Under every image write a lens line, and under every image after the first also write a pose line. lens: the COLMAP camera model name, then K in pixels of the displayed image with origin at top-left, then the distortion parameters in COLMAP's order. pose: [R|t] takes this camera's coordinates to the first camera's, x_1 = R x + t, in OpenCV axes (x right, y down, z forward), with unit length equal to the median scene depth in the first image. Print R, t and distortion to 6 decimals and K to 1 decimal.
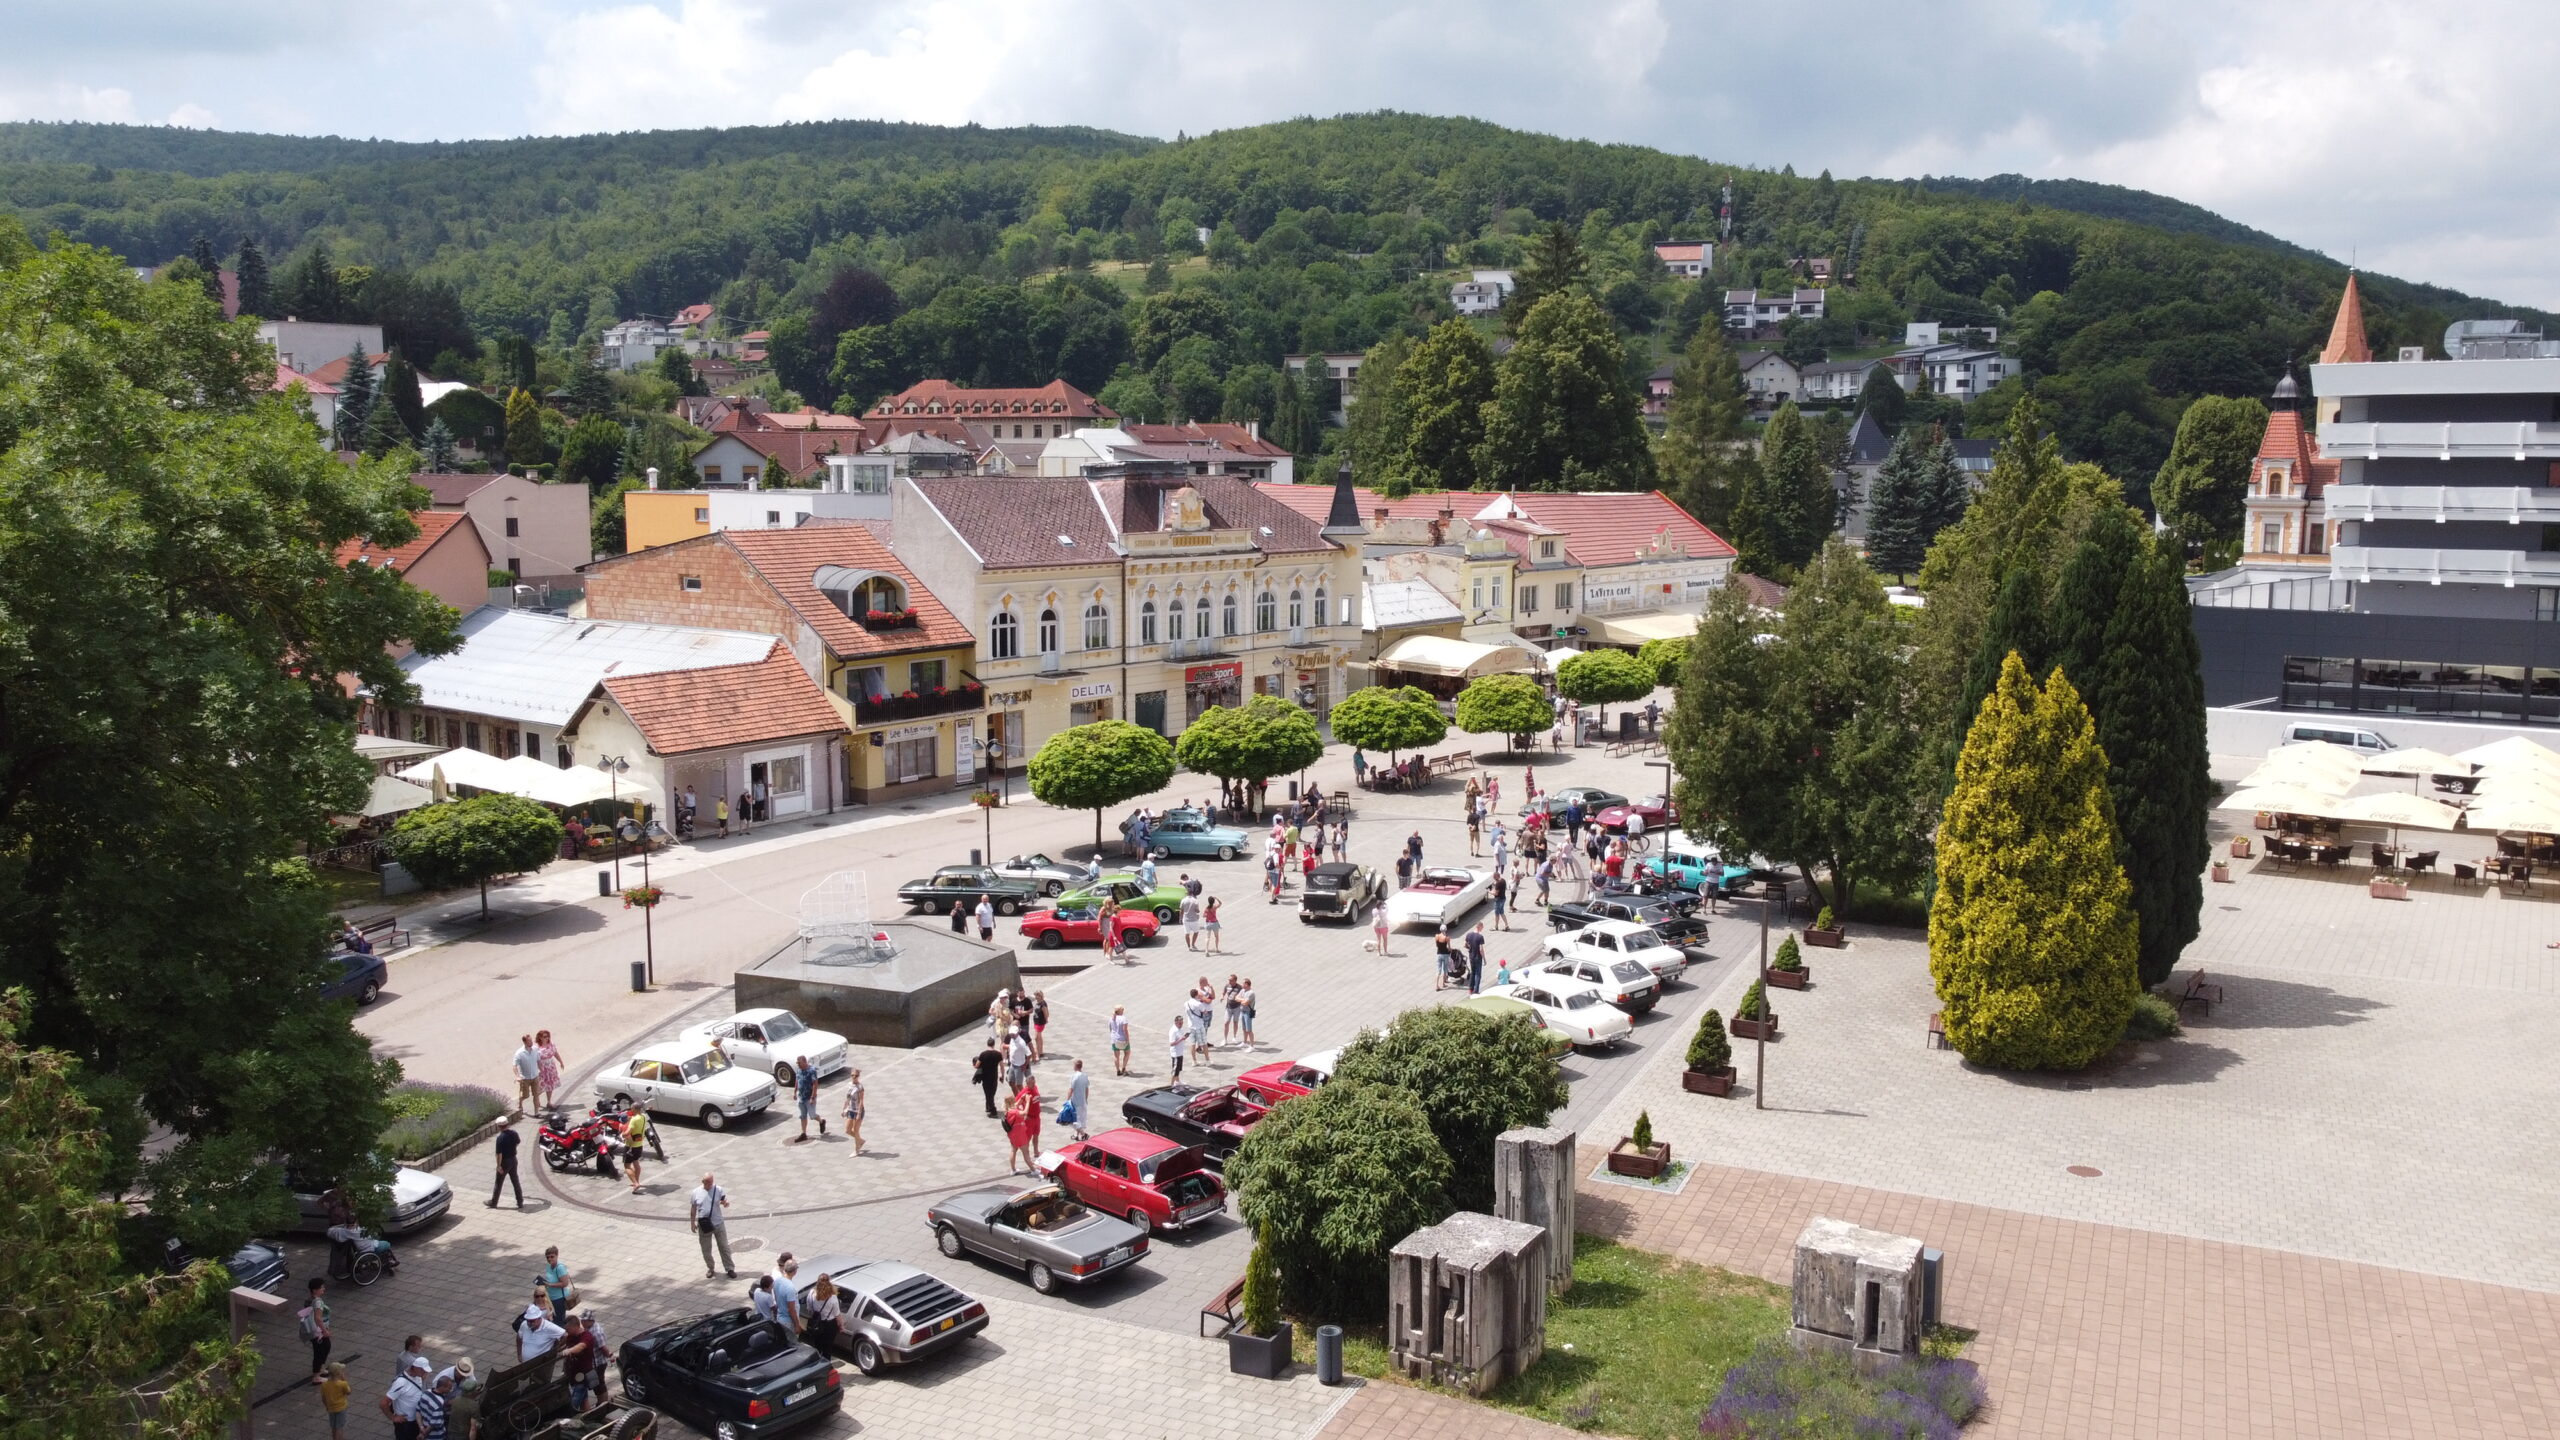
lens RADIAL K [[1914.4, 0, 1277.4], [0, 1914.4, 721.2], [0, 0, 1]] dist [-0.001034, -0.014450]
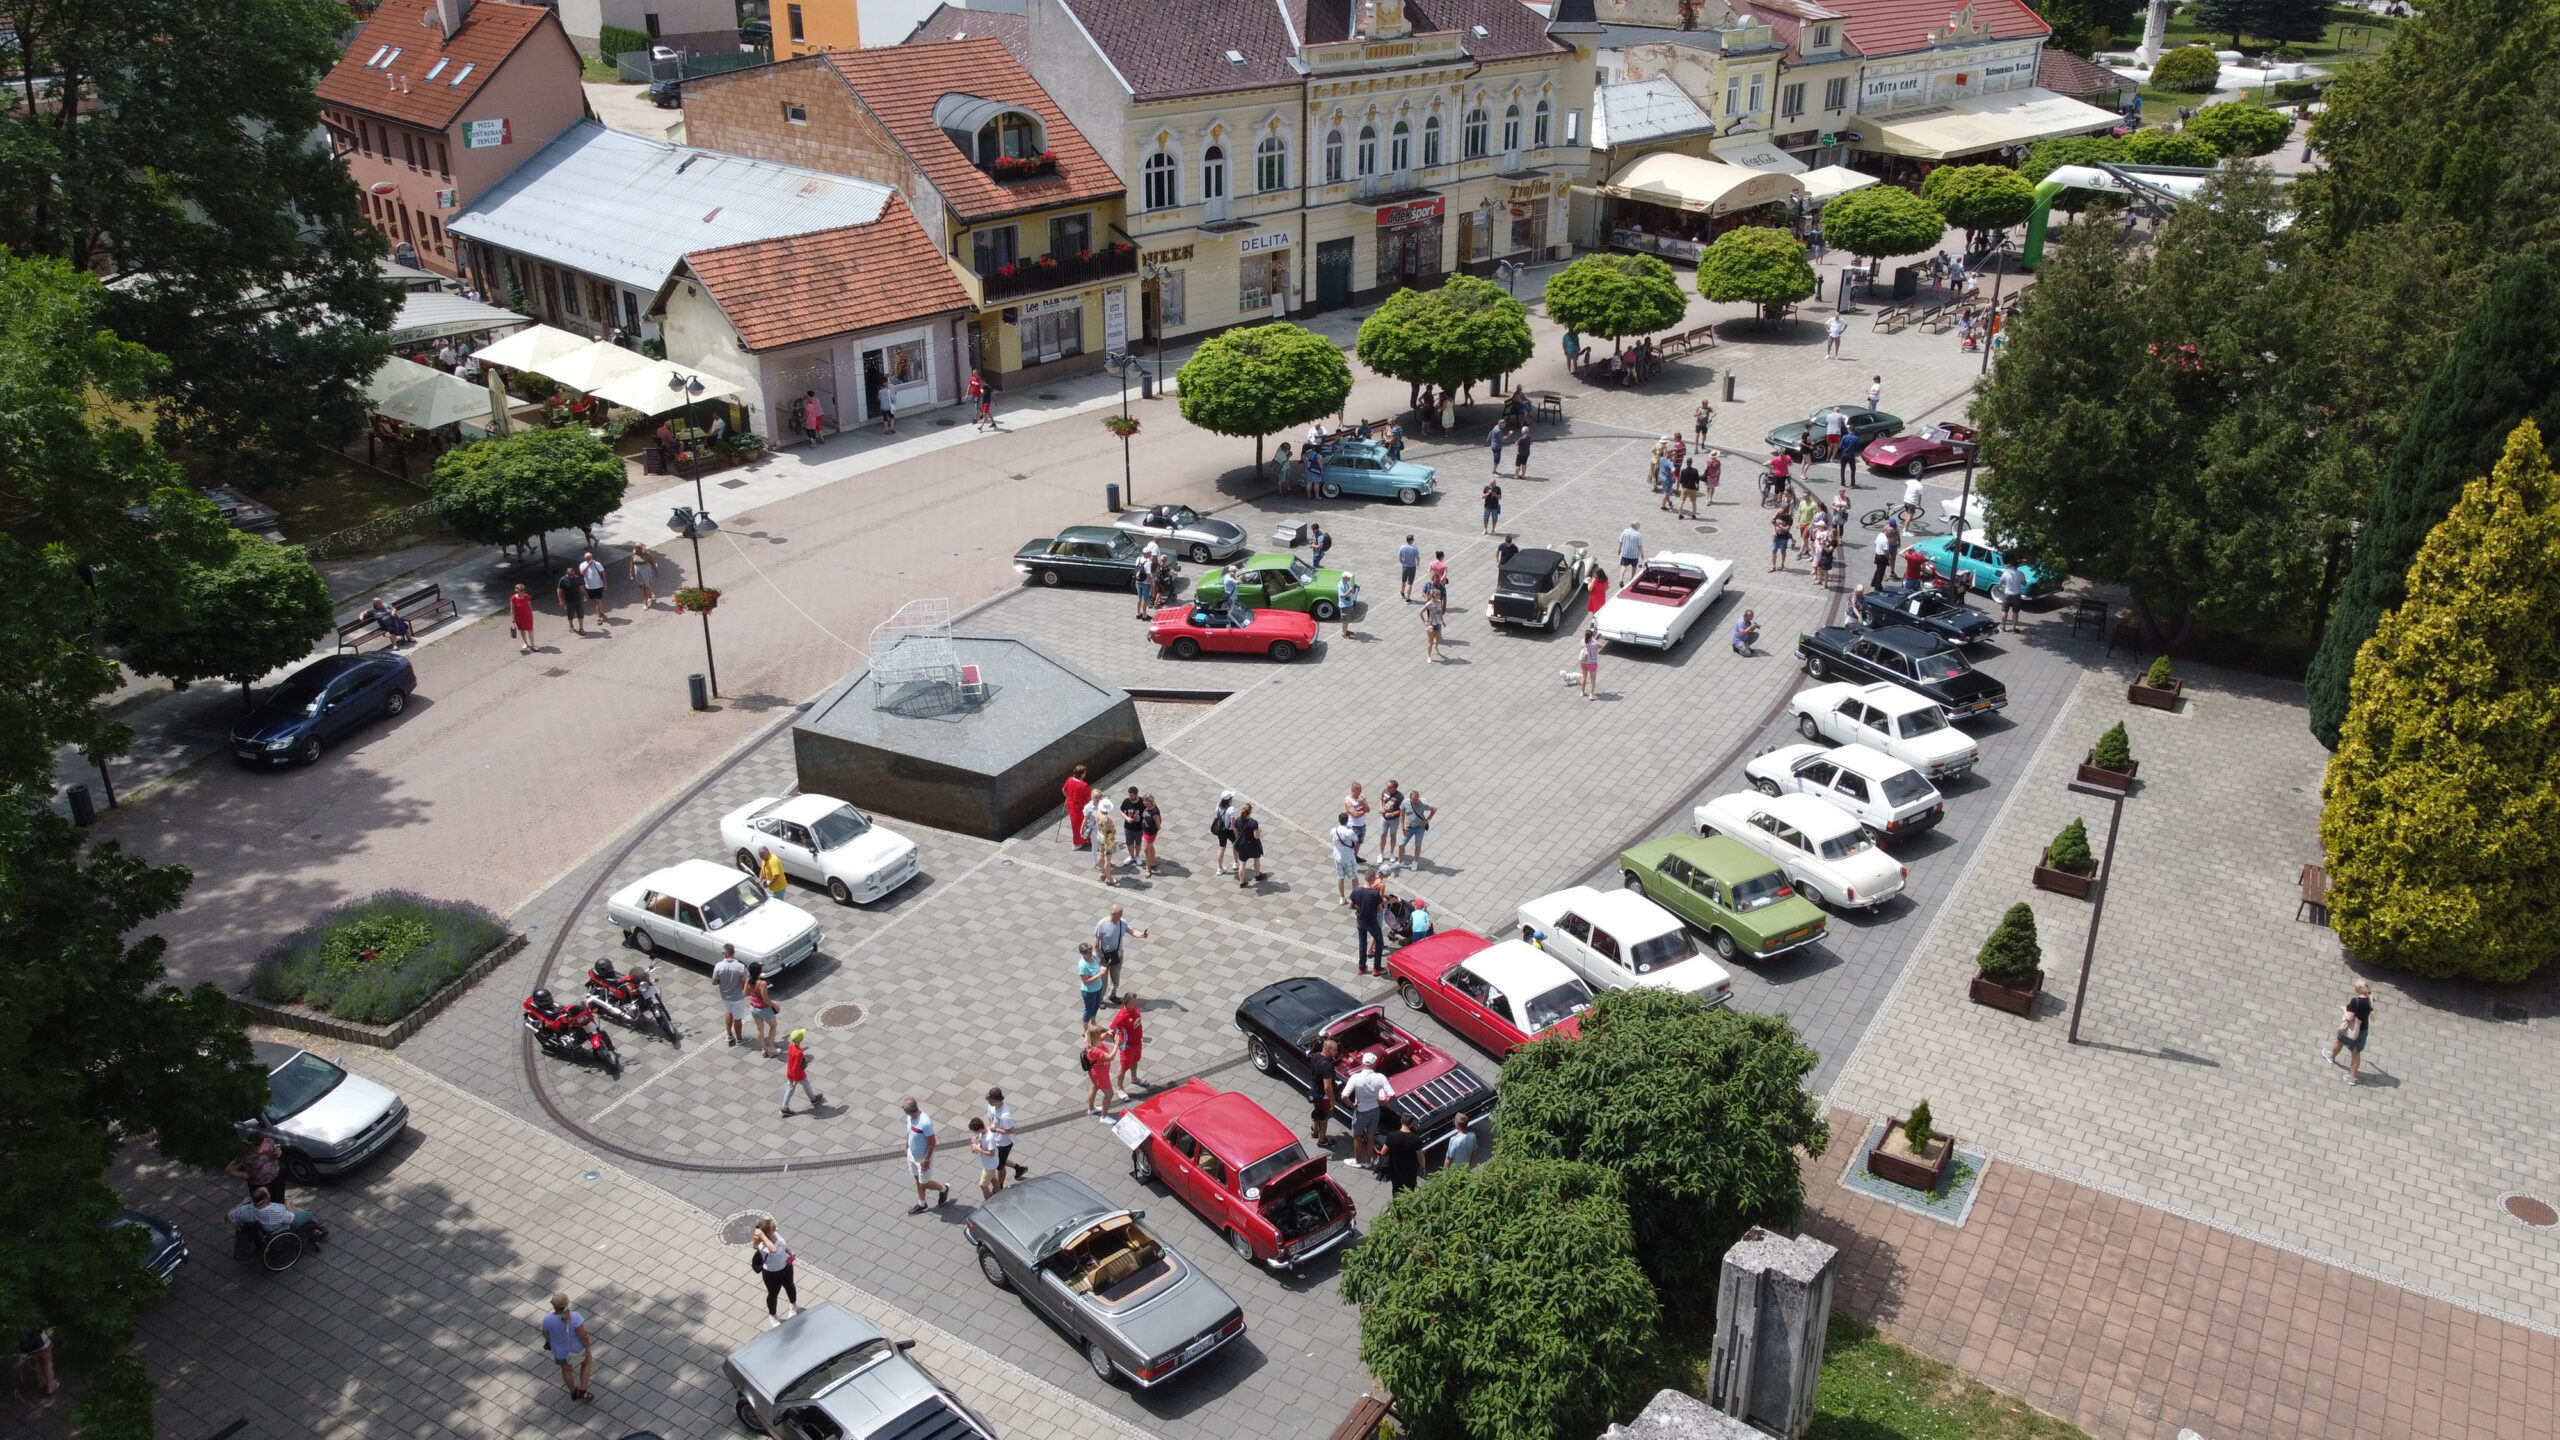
lens RADIAL K [[1914.4, 0, 1282.7], [0, 1914.4, 714.3], [0, 0, 1]] dist [-0.001034, -0.014450]
pose [[0.994079, 0.044961, -0.098919, 0.006759], [-0.014121, 0.956110, 0.292666, -0.098684], [0.107736, -0.289537, 0.951084, 0.198942]]
